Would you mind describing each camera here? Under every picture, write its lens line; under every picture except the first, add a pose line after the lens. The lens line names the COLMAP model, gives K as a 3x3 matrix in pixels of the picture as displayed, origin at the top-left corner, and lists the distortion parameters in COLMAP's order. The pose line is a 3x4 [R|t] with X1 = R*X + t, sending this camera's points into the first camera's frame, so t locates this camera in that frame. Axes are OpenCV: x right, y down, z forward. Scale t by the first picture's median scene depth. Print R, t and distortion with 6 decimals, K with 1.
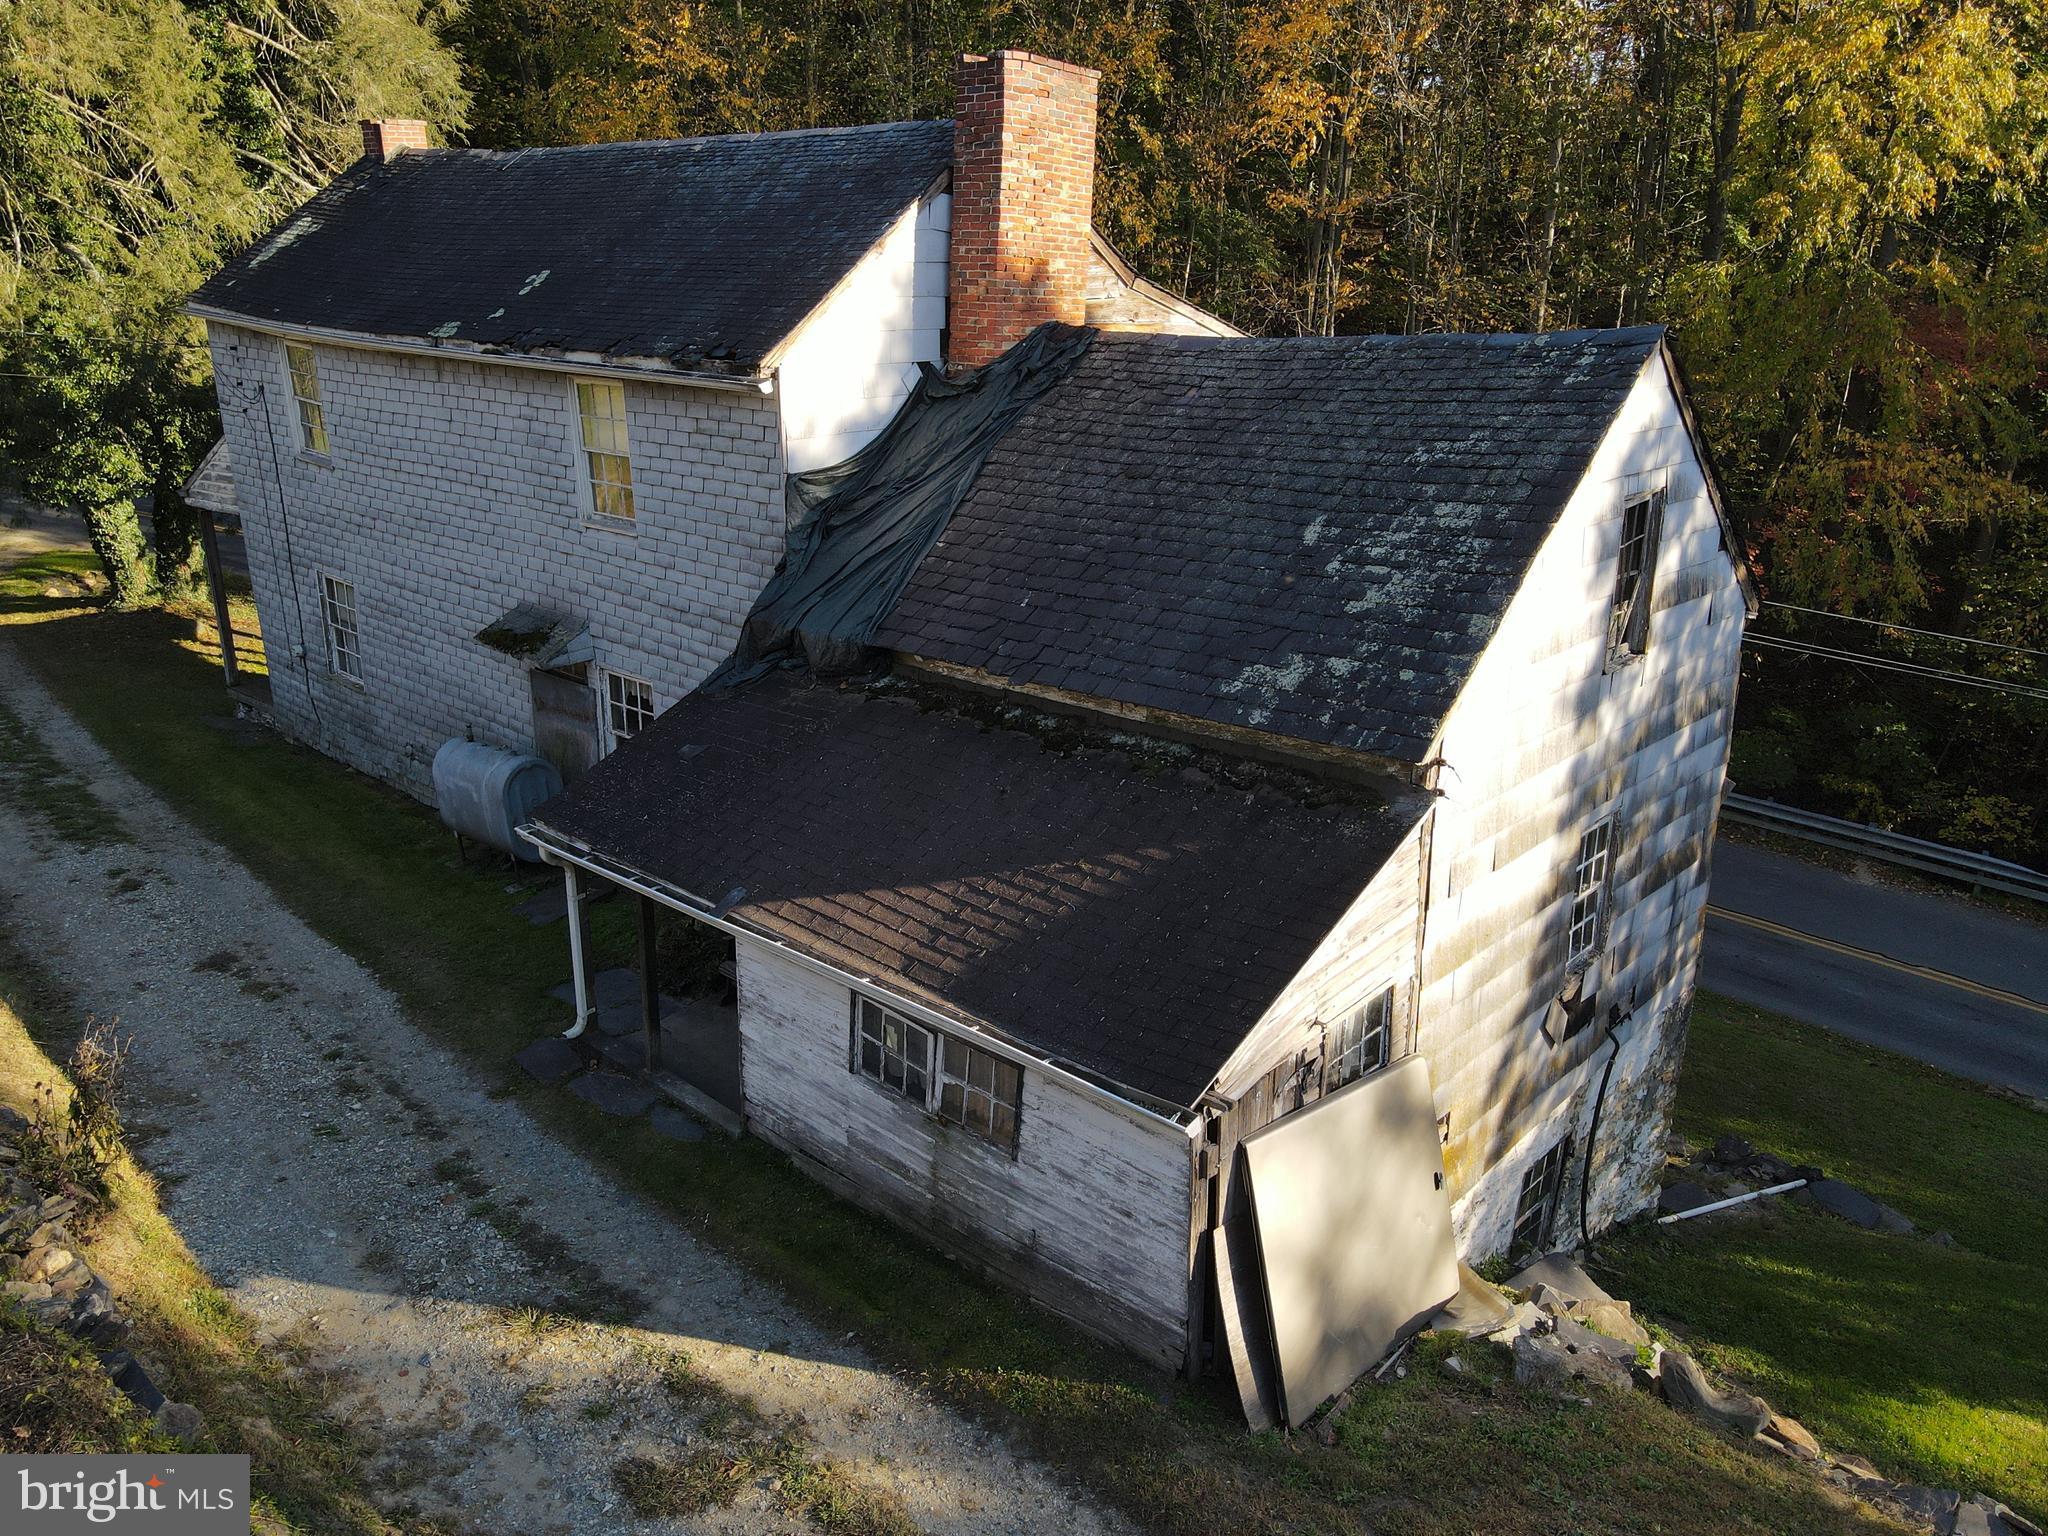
lens RADIAL K [[1505.8, 0, 1018.5], [0, 1505.8, 763.1], [0, 0, 1]] dist [-0.010826, 0.038092]
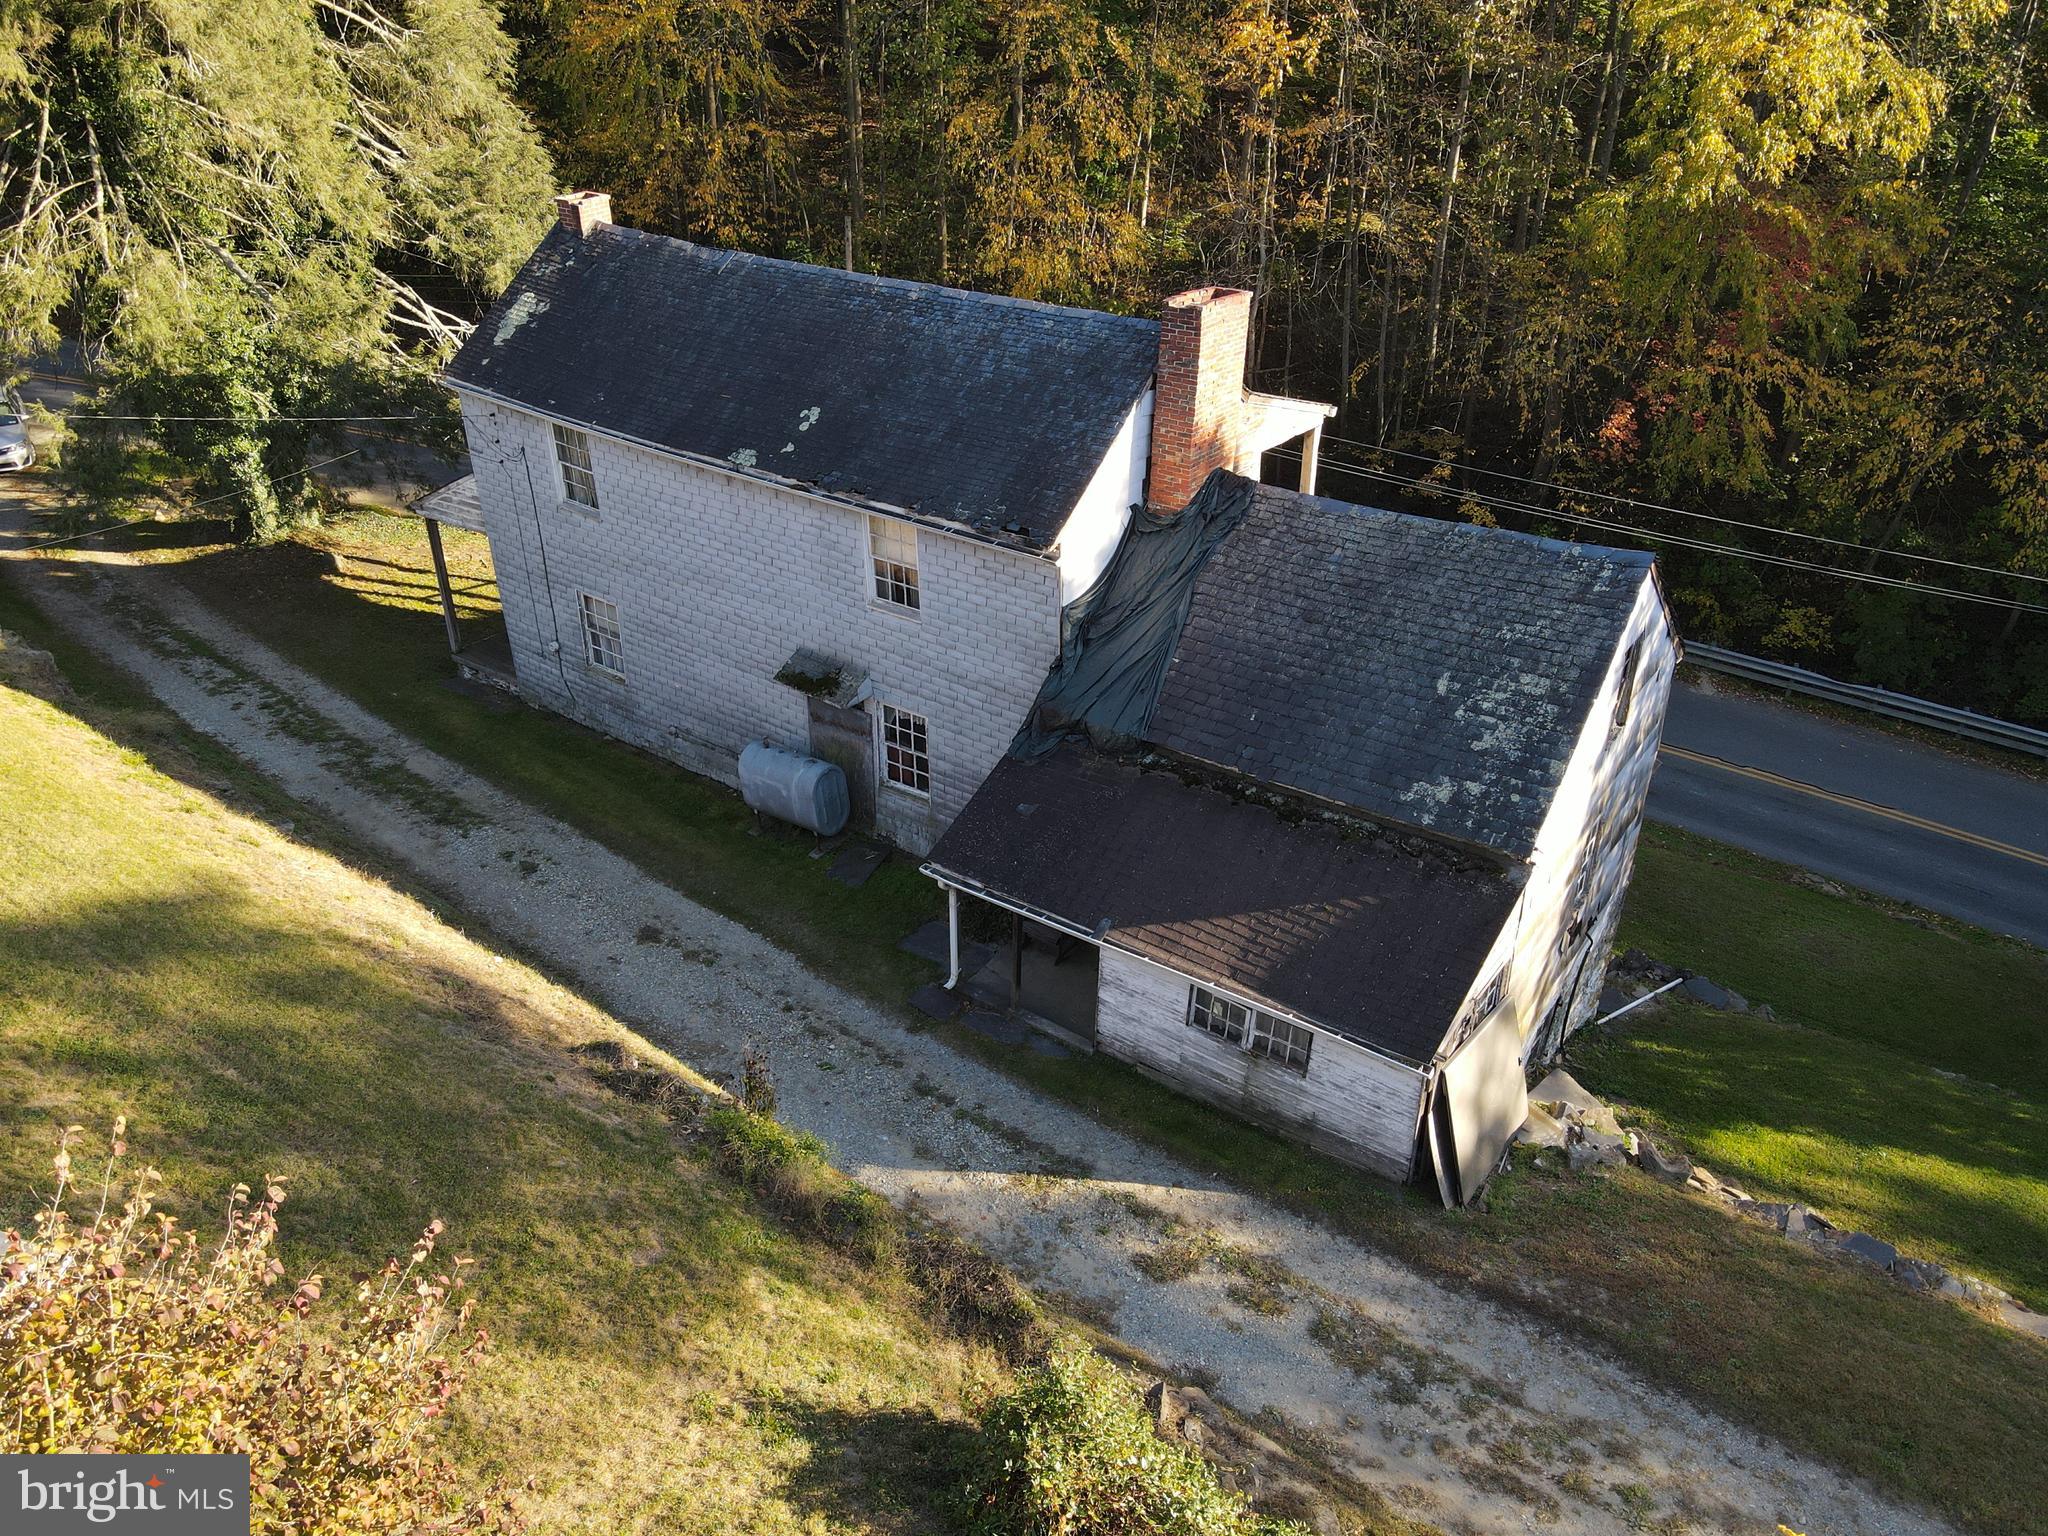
lens RADIAL K [[1494.2, 0, 1024.0], [0, 1494.2, 768.0], [0, 0, 1]] dist [-0.028994, 0.080254]
pose [[0.993223, -0.064842, 0.096452, -0.380927], [0.044052, 0.978009, 0.203858, -0.377129], [-0.107550, -0.198228, 0.974238, -0.500438]]
